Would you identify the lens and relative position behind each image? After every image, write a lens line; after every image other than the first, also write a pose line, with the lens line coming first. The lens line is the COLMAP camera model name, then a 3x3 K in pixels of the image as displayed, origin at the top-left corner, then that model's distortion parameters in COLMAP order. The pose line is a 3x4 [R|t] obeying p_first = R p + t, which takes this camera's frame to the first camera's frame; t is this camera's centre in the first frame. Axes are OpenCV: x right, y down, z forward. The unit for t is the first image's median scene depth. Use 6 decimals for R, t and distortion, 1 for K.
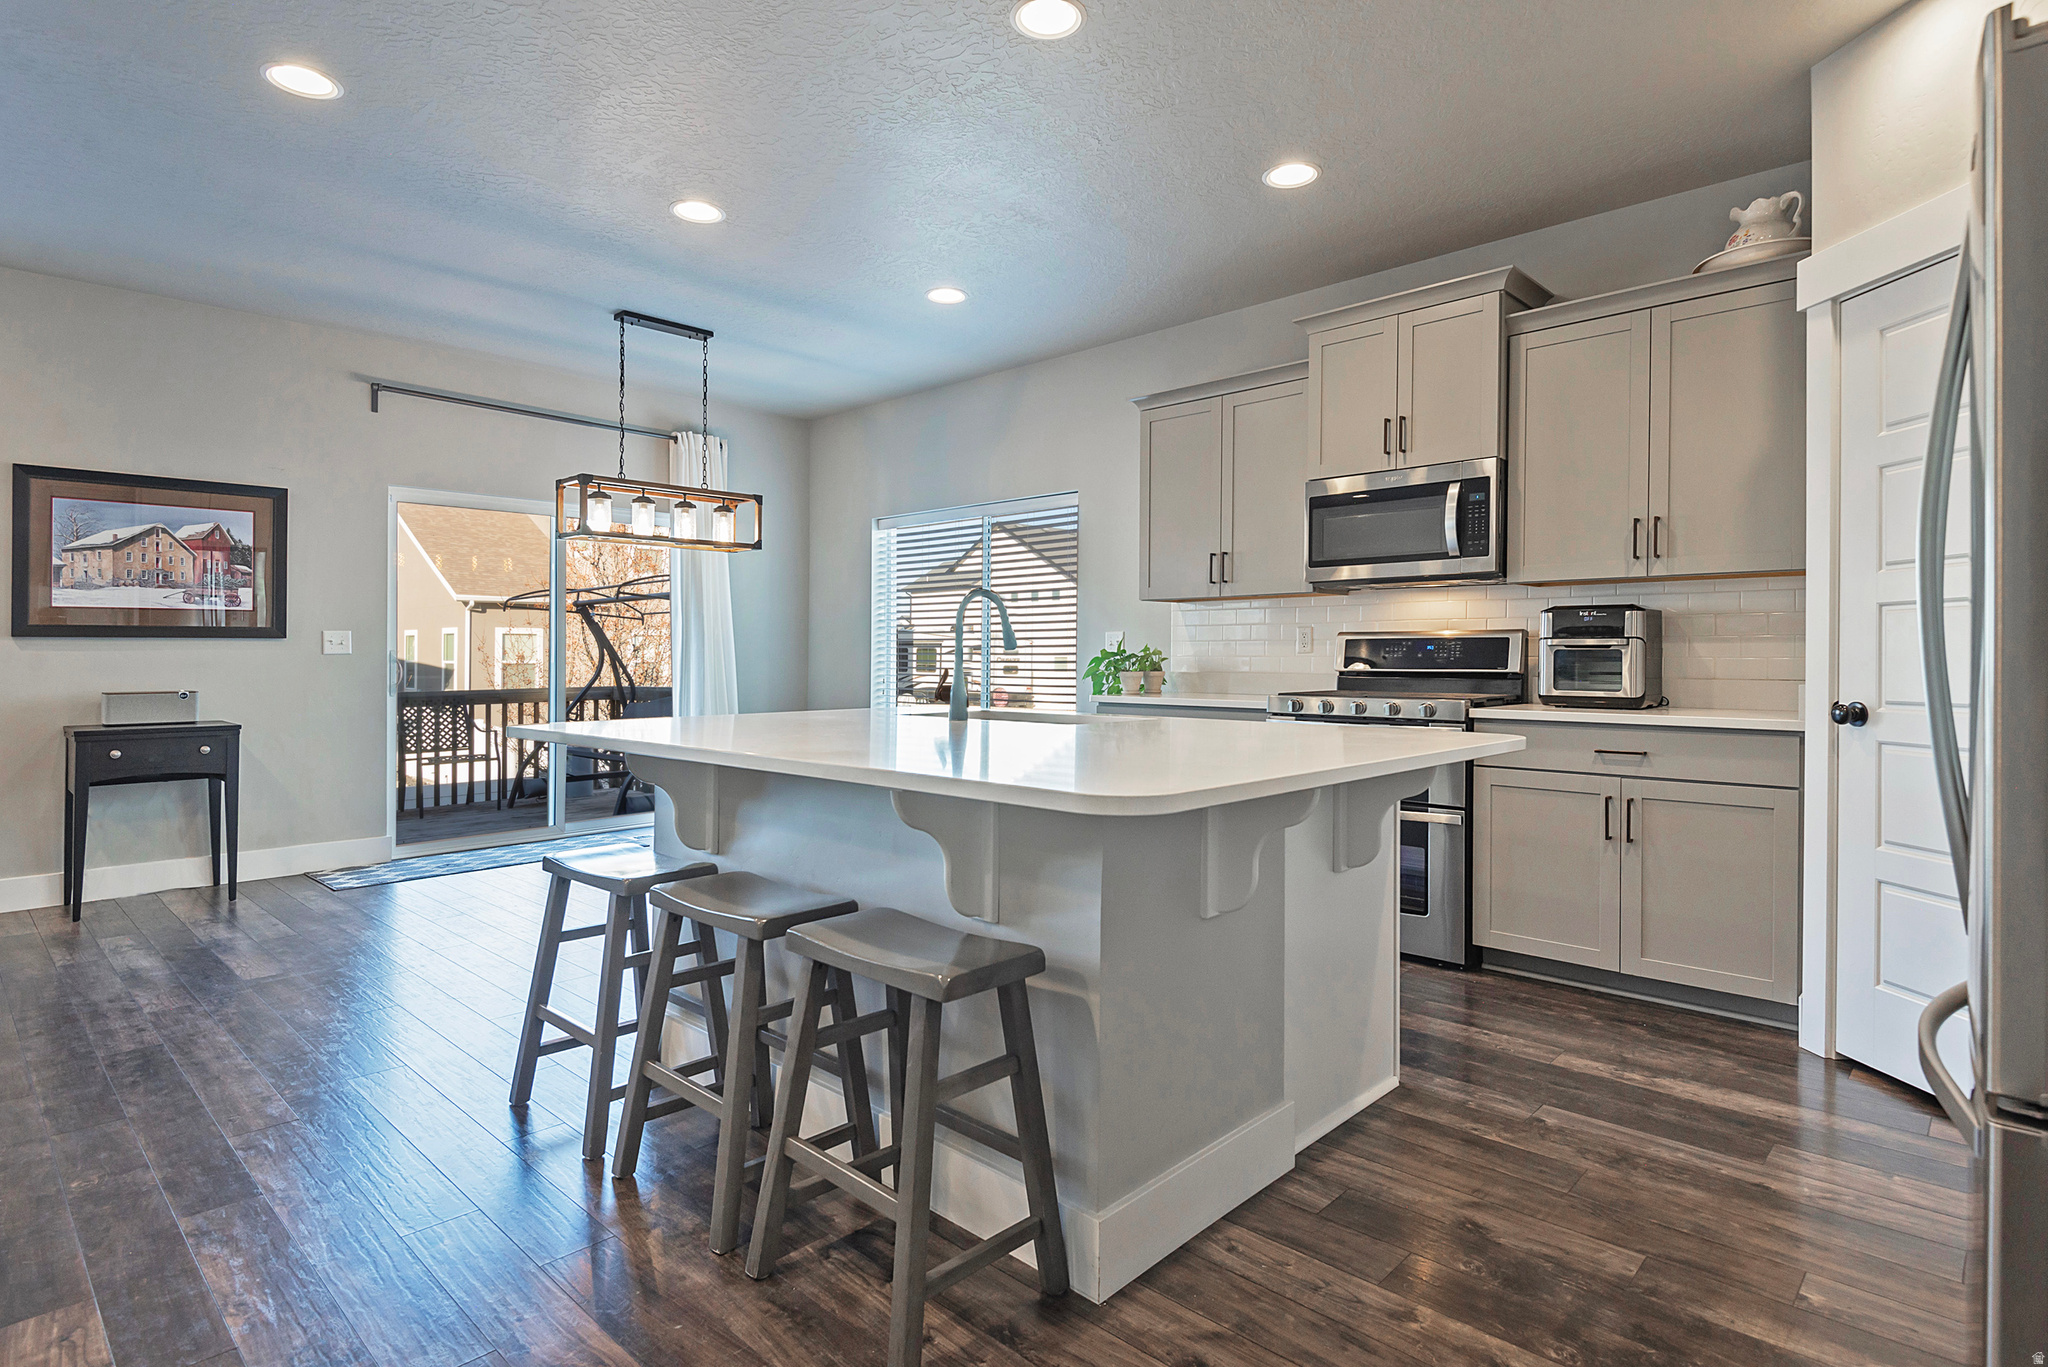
lens RADIAL K [[1031.0, 0, 1034.0], [0, 1031.0, 651.1], [0, 0, 1]] dist [0.008151, -0.008765]
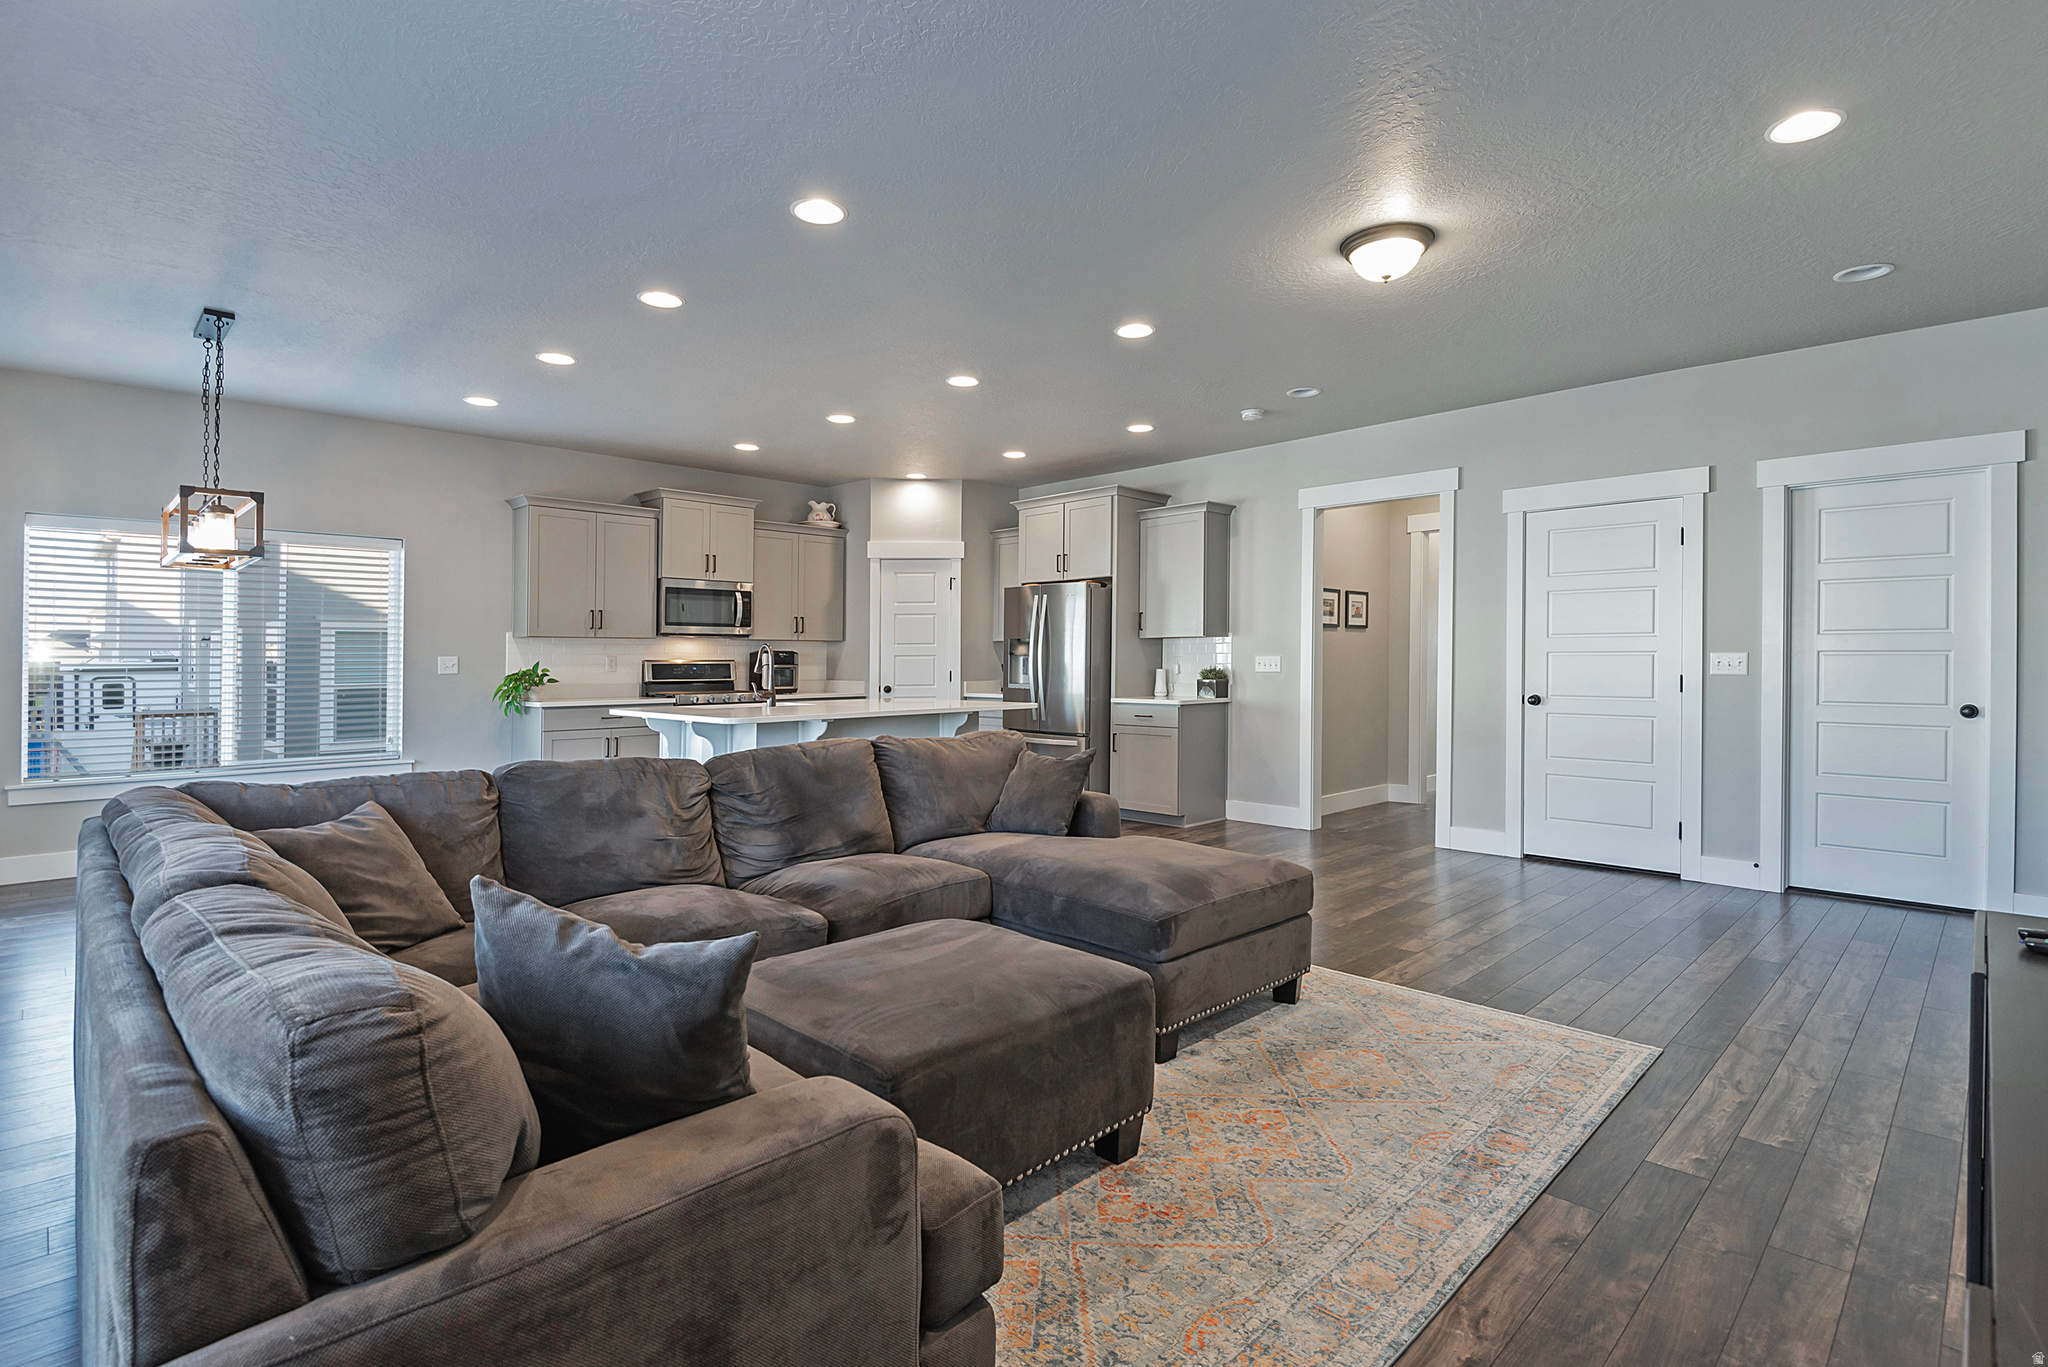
lens RADIAL K [[955.9, 0, 993.3], [0, 955.9, 644.9], [0, 0, 1]] dist [-0.017658, -0.001213]
pose [[0.039855, 0.013865, 0.999109, -1.556375], [-0.001092, 0.999904, -0.013832, -0.026724], [-0.999205, -0.000540, 0.039866, 0.395062]]
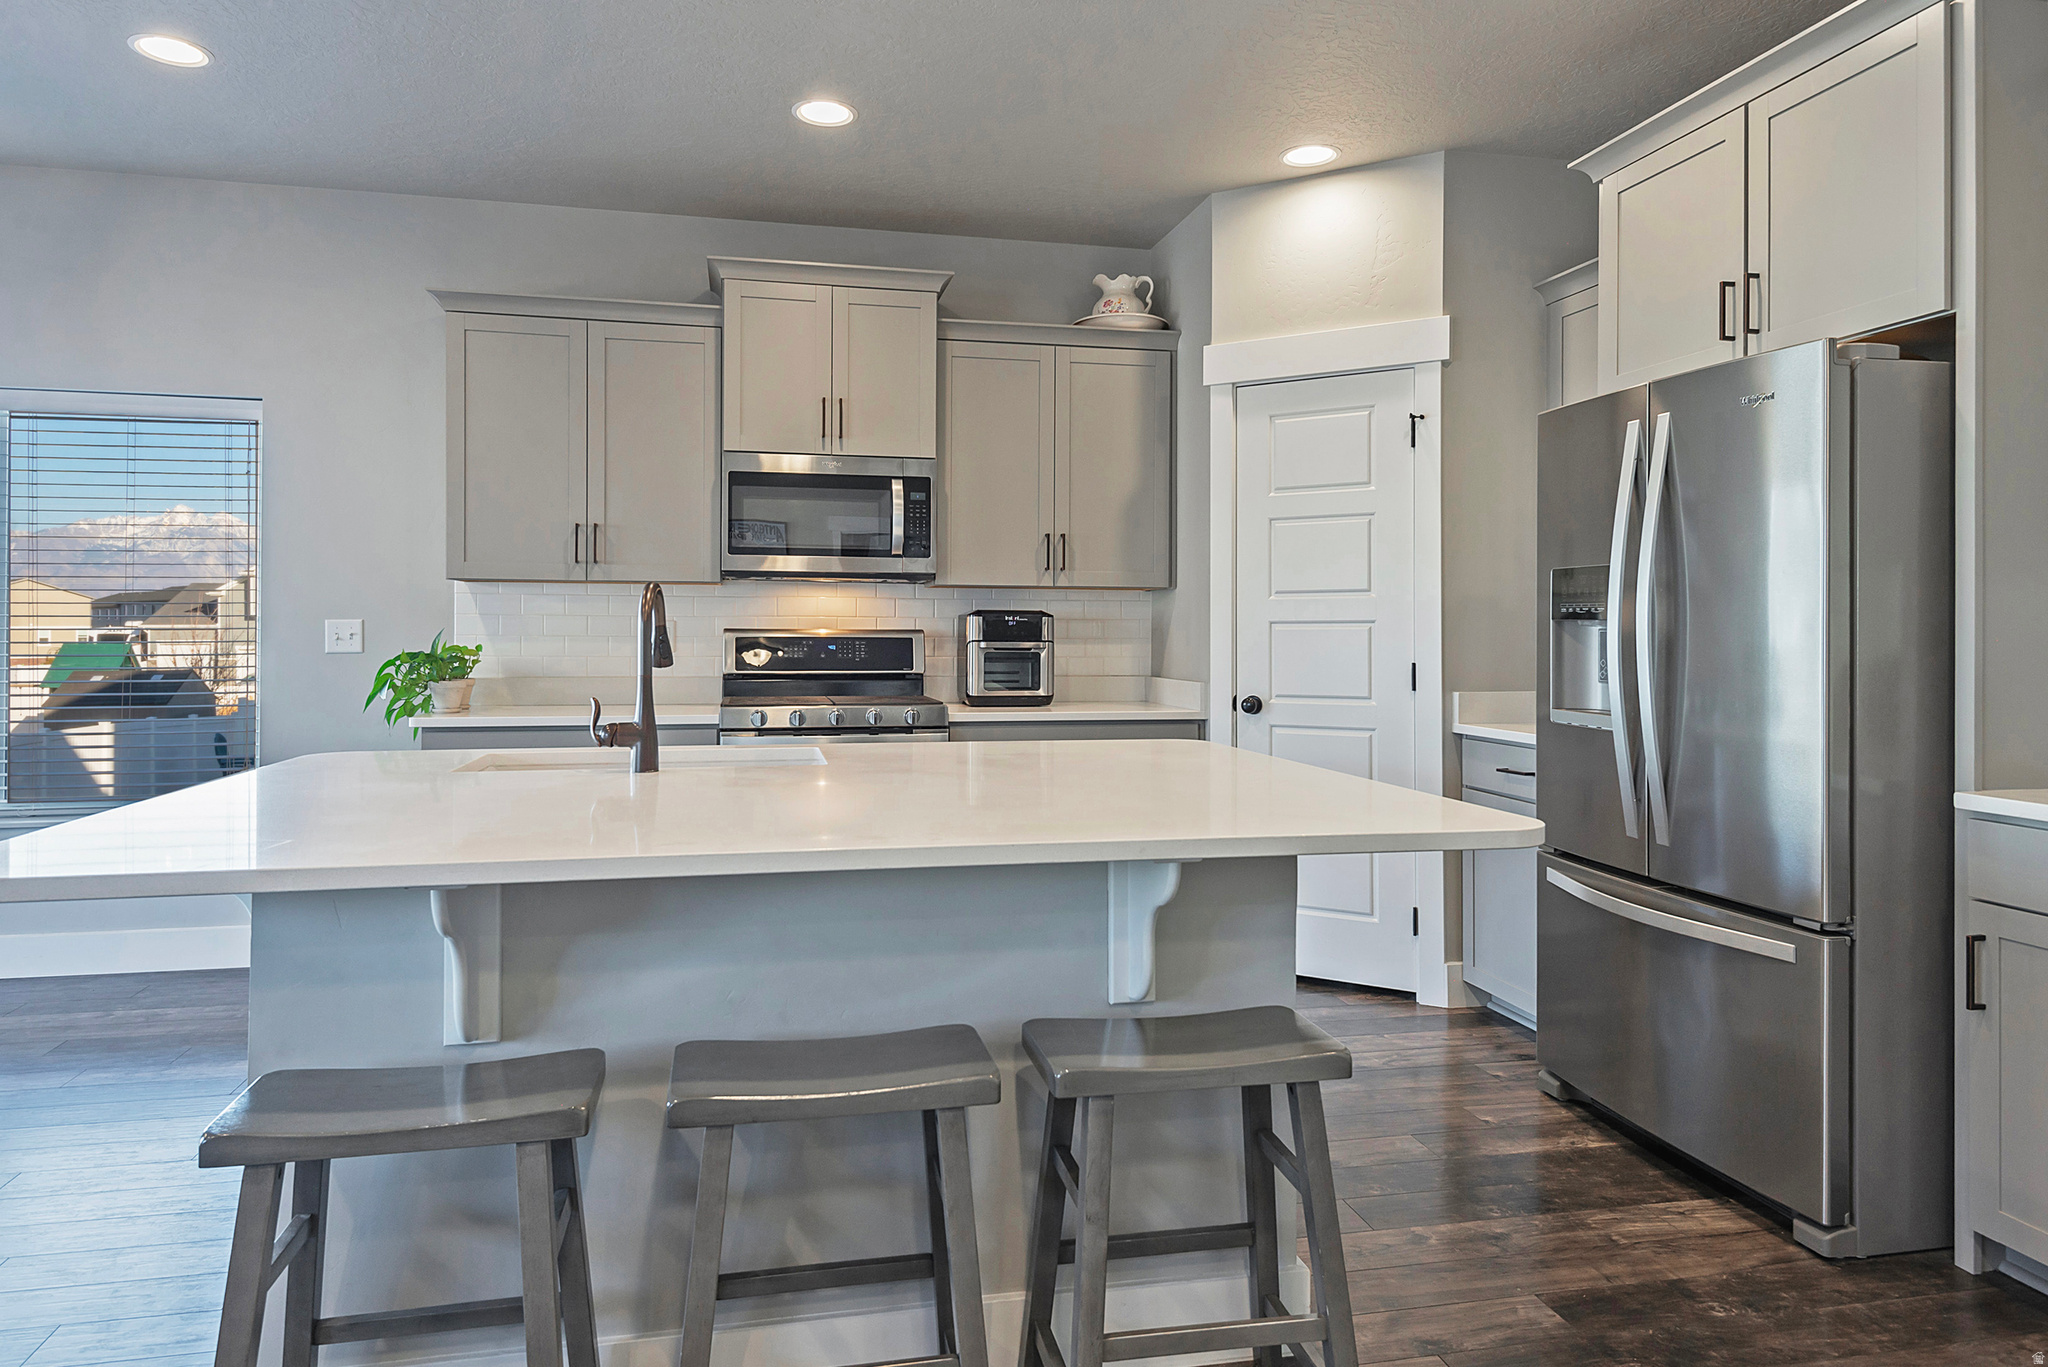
lens RADIAL K [[1273.3, 0, 951.2], [0, 1273.3, 615.8], [0, 0, 1]] dist [0.038599, 0.002067]
pose [[0.570839, 0.012949, 0.820960, -0.544909], [-0.006969, 0.999916, -0.010927, -0.022466], [-0.821032, 0.000516, 0.570881, 0.278801]]
